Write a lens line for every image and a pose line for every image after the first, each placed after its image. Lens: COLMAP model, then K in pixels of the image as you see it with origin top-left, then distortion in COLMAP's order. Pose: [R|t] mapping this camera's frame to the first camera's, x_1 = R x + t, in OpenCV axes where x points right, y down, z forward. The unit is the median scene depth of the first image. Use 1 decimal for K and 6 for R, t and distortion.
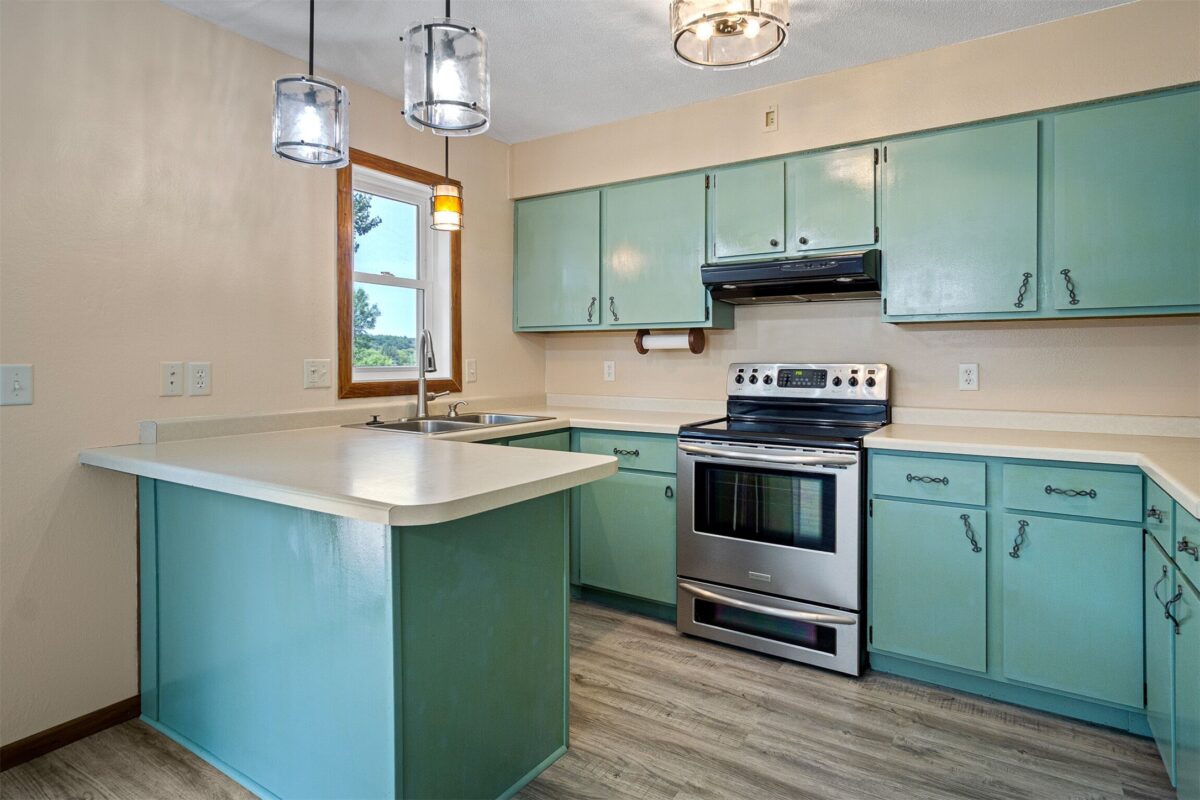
lens RADIAL K [[645.3, 0, 600.3], [0, 645.3, 372.8], [0, 0, 1]] dist [0.000573, 0.000220]
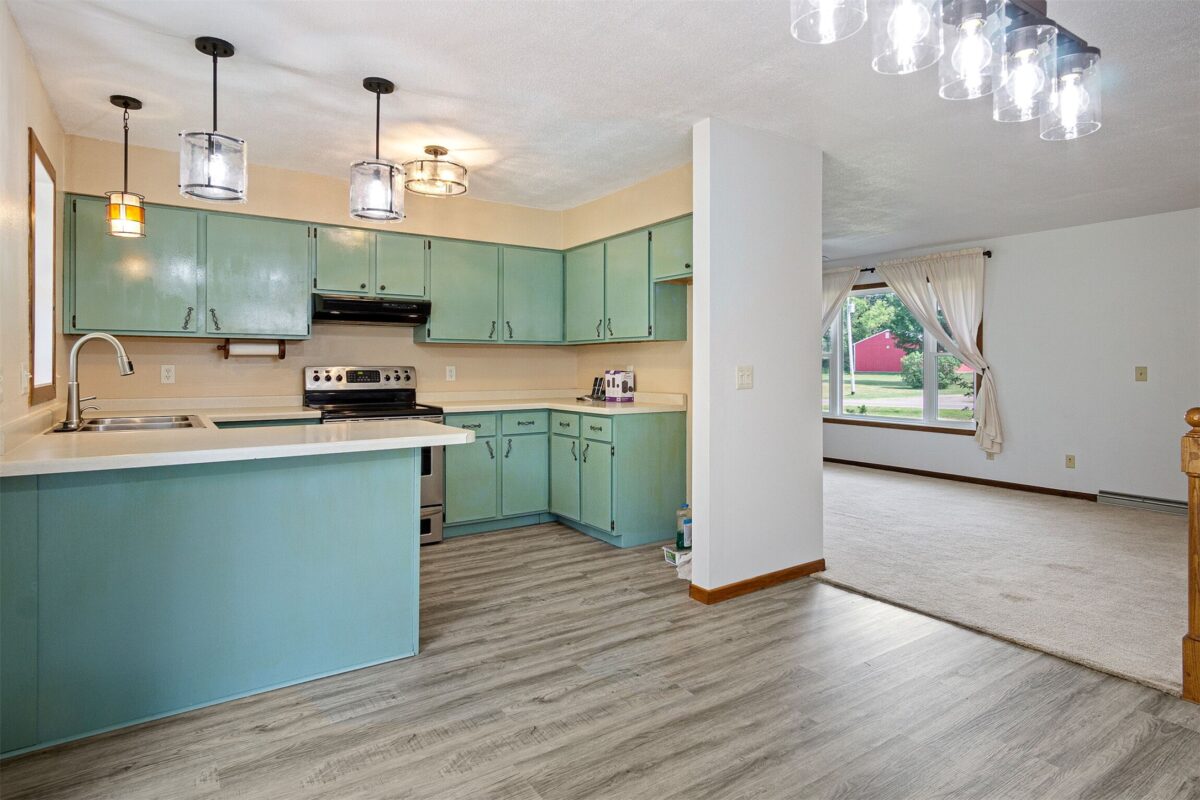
lens RADIAL K [[668.6, 0, 600.0], [0, 668.6, 400.0], [0, 0, 1]] dist [-0.030070, 0.009954]
pose [[0.397235, -0.052513, 0.916213, -0.912786], [0.013140, 0.998585, 0.051537, -0.009435], [-0.917623, -0.008433, 0.397363, -0.116164]]
